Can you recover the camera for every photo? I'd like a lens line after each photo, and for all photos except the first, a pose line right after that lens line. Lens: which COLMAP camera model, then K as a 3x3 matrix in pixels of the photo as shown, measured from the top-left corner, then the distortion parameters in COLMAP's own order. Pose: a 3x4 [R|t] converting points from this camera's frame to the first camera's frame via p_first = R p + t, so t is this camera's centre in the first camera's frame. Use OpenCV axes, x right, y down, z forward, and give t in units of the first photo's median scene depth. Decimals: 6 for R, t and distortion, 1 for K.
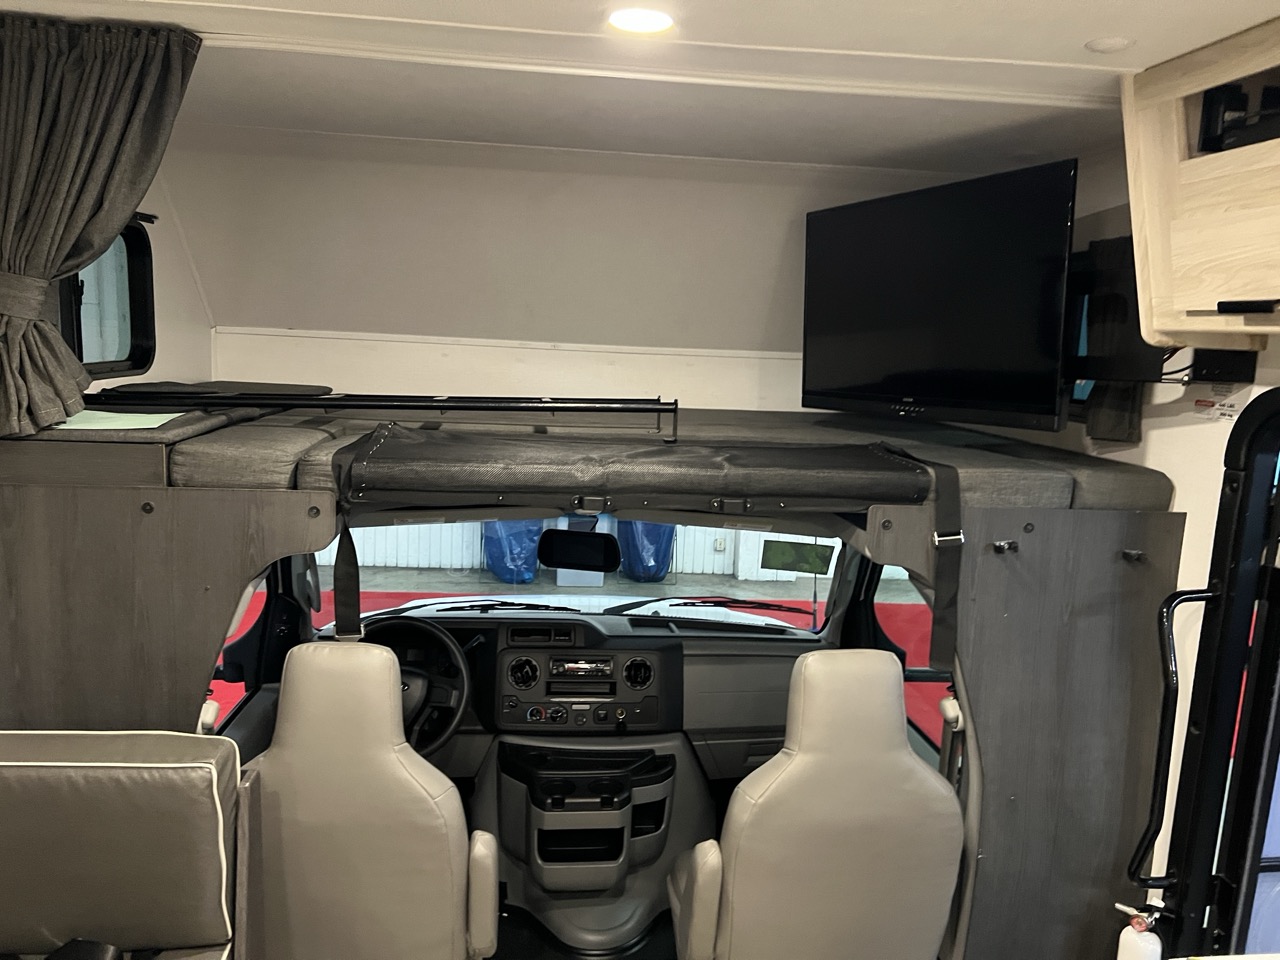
lens RADIAL K [[954.7, 0, 633.4], [0, 954.7, 483.2], [0, 0, 1]] dist [0.049143, -0.060724]
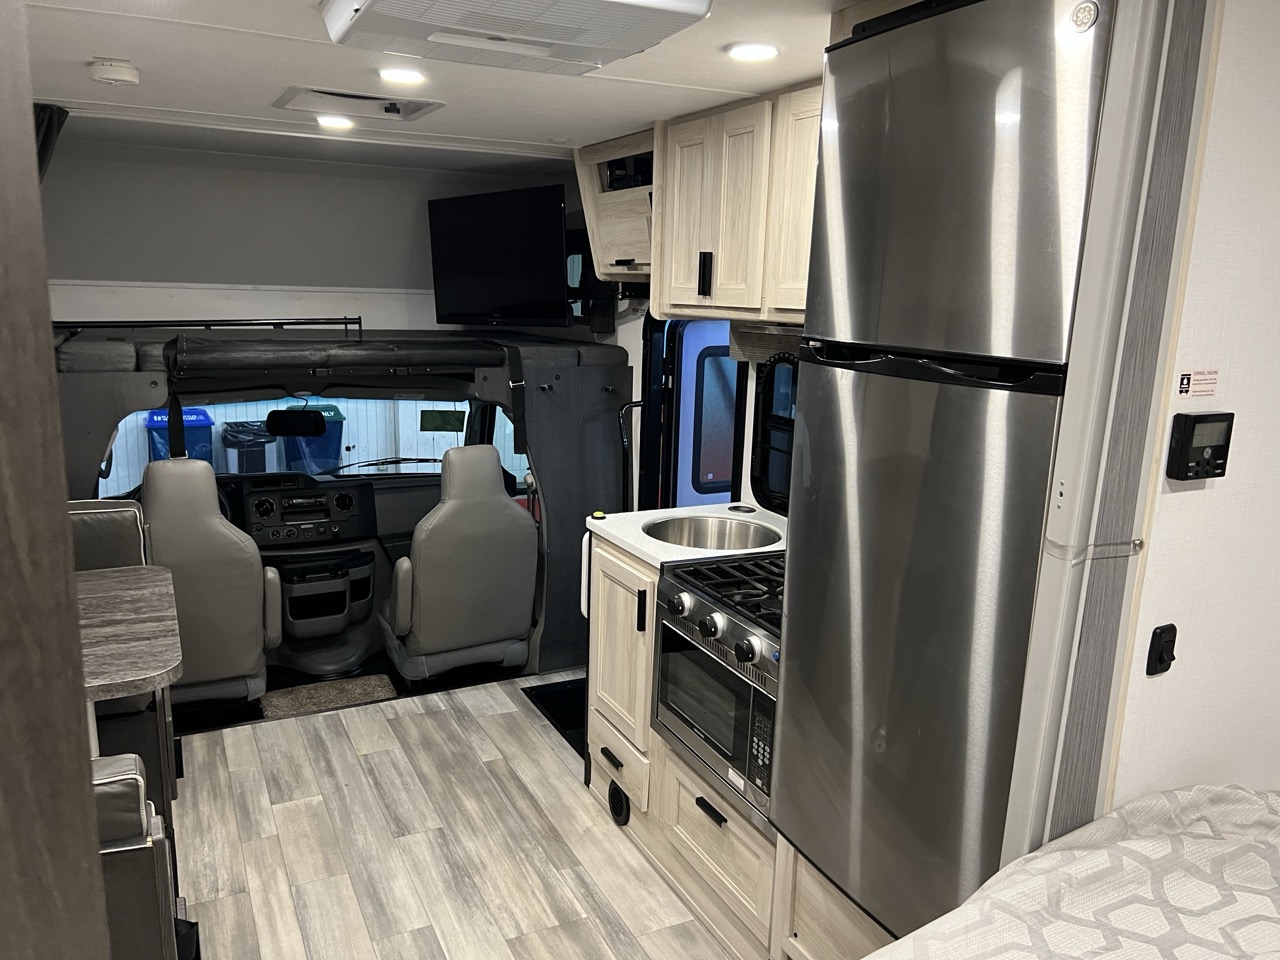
lens RADIAL K [[954.7, 0, 634.2], [0, 954.7, 484.1], [0, 0, 1]] dist [0.049143, -0.060724]
pose [[0.932638, -0.090945, 0.349163, -0.097290], [0.071535, 0.995109, 0.068118, 0.100559], [-0.353650, -0.038552, 0.934583, -0.615124]]
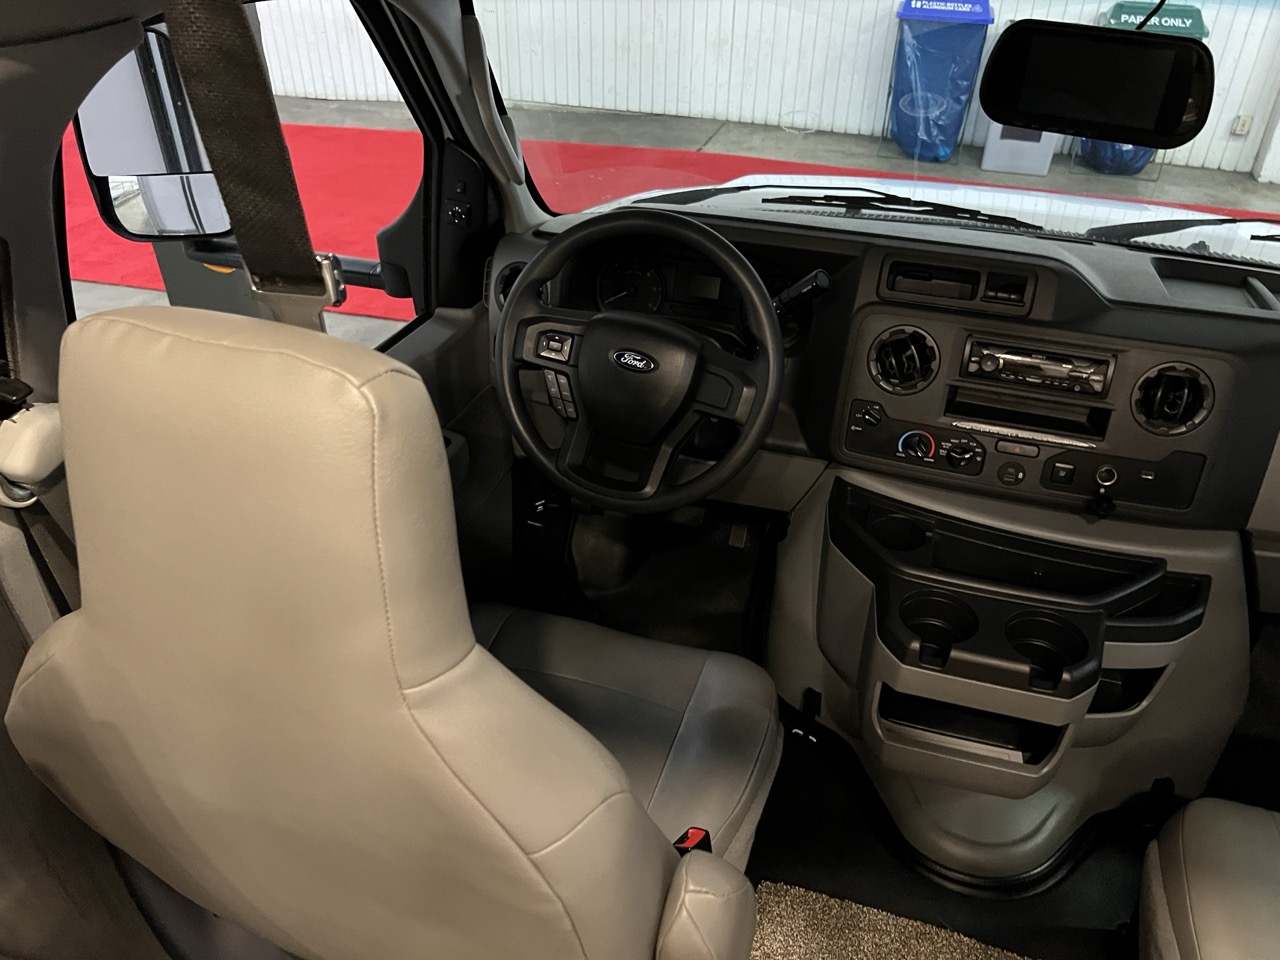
lens RADIAL K [[954.7, 0, 650.8], [0, 954.7, 481.5], [0, 0, 1]] dist [0.049143, -0.060724]
pose [[0.922421, 0.196220, -0.332621, -0.061115], [-0.038729, 0.903960, 0.425860, 0.056535], [0.384239, -0.379940, 0.841431, 0.535055]]
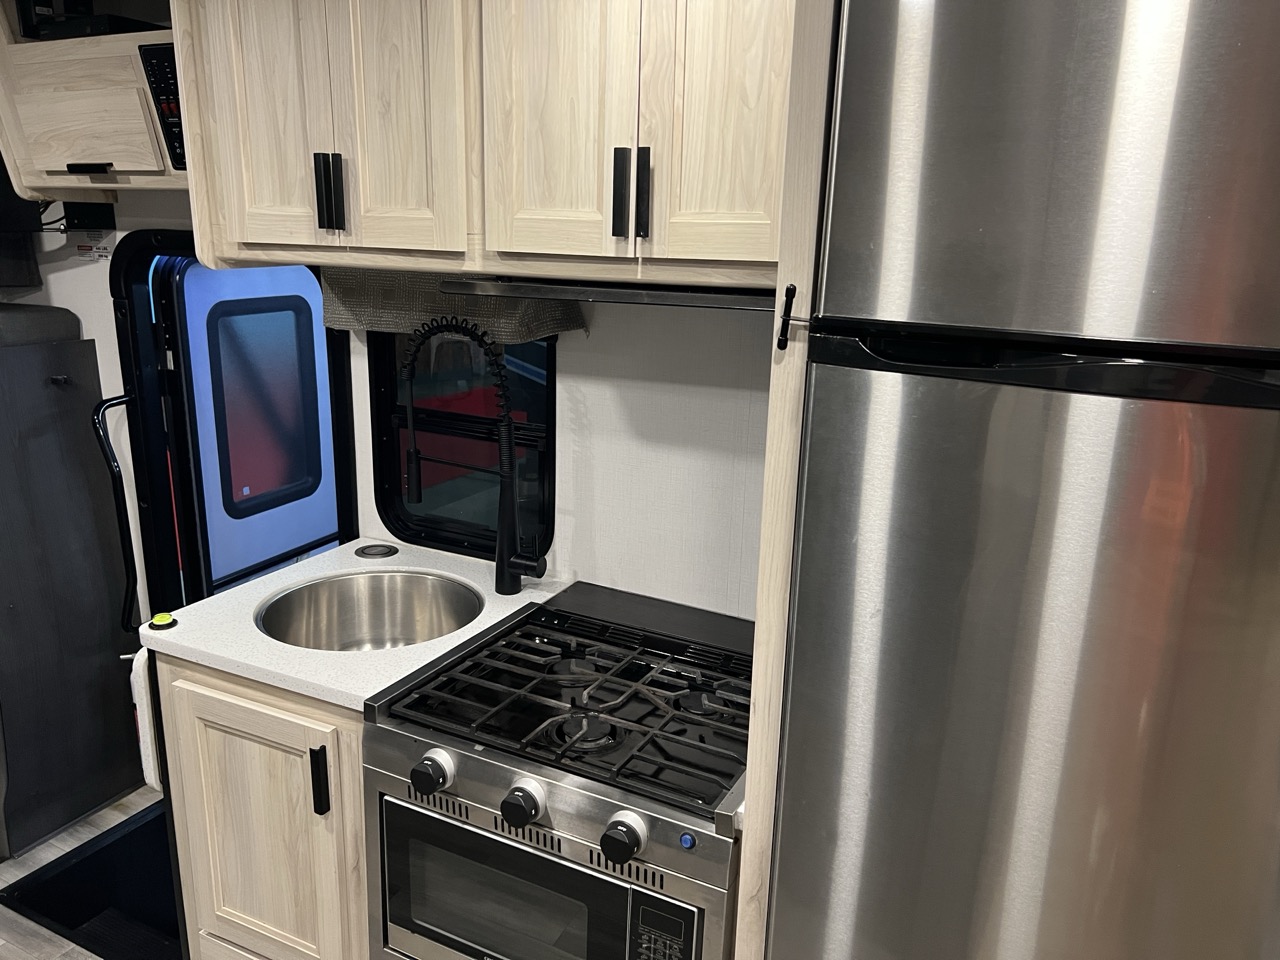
lens RADIAL K [[954.7, 0, 637.3], [0, 954.7, 490.3], [0, 0, 1]] dist [0.049143, -0.060724]
pose [[0.528319, -0.256020, 0.809526, -0.081347], [0.135636, 0.966659, 0.217195, 0.032033], [-0.838142, -0.004947, 0.545430, -0.192345]]
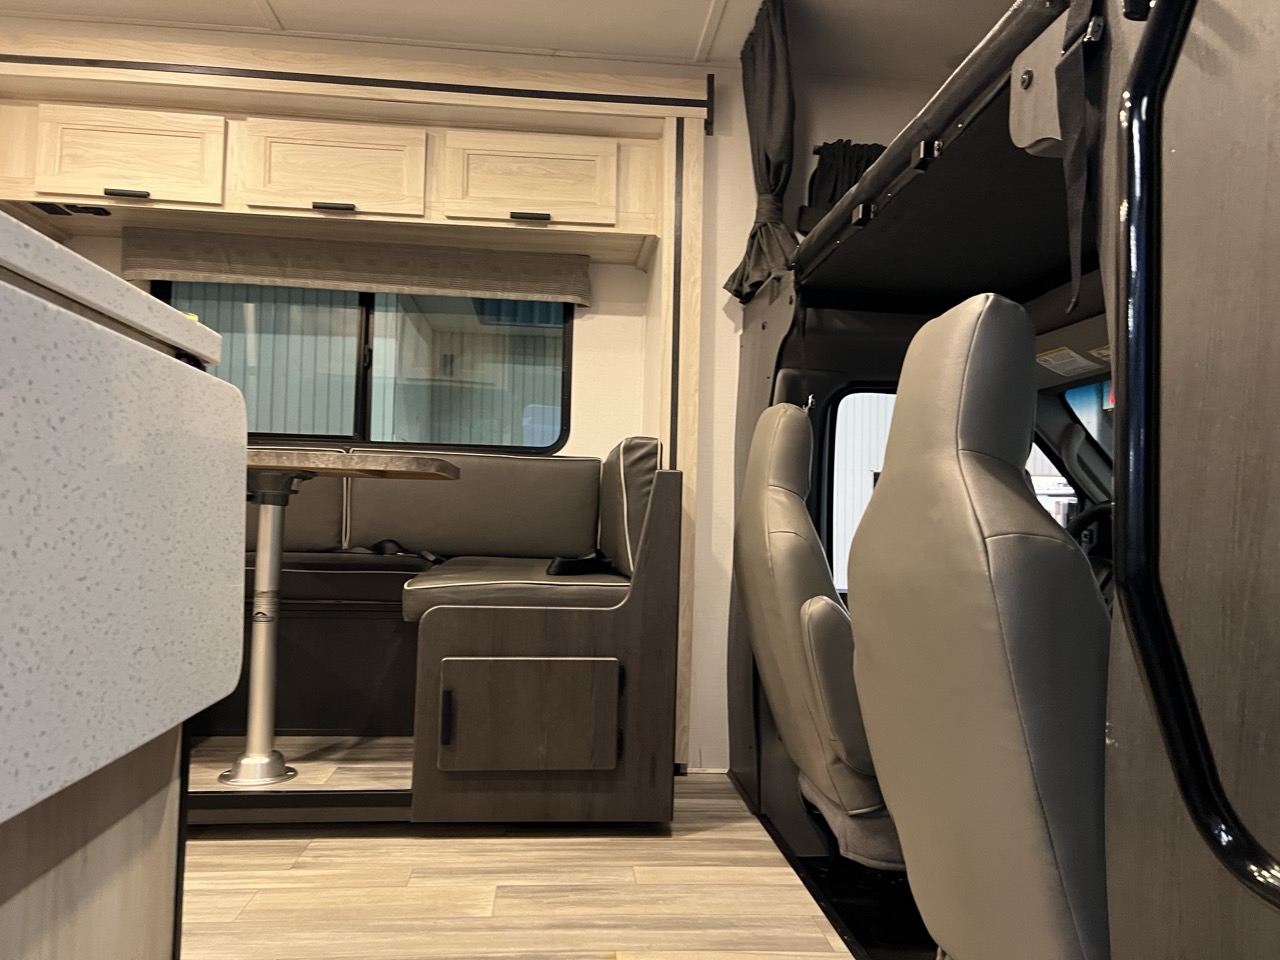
lens RADIAL K [[954.7, 0, 629.6], [0, 954.7, 493.4], [0, 0, 1]] dist [0.049143, -0.060724]
pose [[-0.004194, -0.080055, -0.996782, 0.556212], [-0.189334, 0.978824, -0.077816, 0.266692], [0.981904, 0.188398, -0.019263, 0.565216]]
